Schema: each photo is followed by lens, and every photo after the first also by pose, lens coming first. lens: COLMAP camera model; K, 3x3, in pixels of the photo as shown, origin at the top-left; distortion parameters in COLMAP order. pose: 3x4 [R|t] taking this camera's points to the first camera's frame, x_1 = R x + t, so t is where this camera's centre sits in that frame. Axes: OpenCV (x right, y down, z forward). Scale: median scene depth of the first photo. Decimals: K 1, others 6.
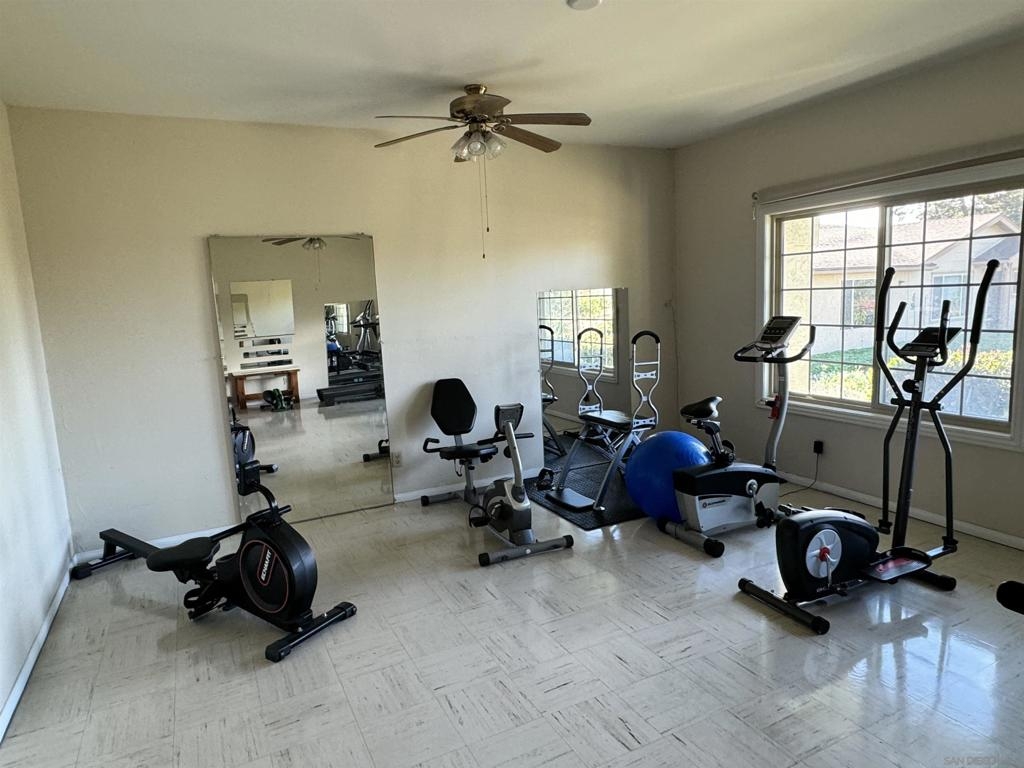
lens RADIAL K [[642.3, 0, 512.0], [0, 642.3, 384.0], [0, 0, 1]] dist [-0.000417, -0.000115]
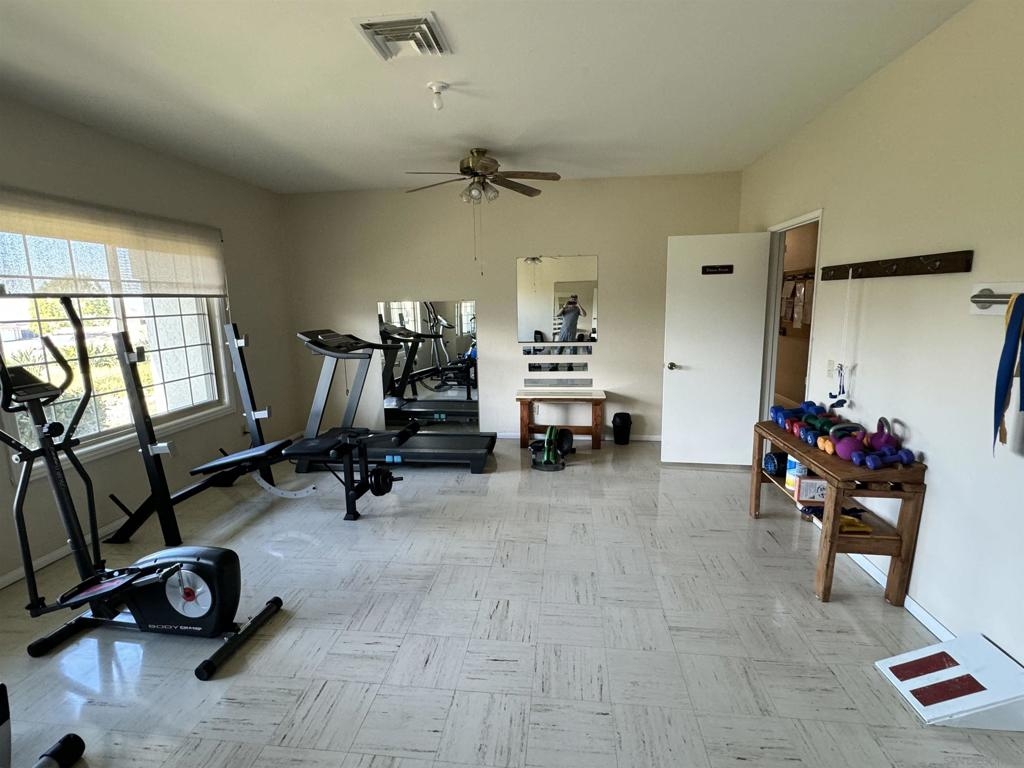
lens RADIAL K [[477.2, 0, 512.0], [0, 477.2, 384.0], [0, 0, 1]] dist [0.000096, -0.000003]
pose [[-0.833111, -0.027876, 0.552403, -0.352991], [0.134121, 0.958740, 0.250657, -0.170741], [-0.536598, 0.282914, -0.794998, 1.408232]]
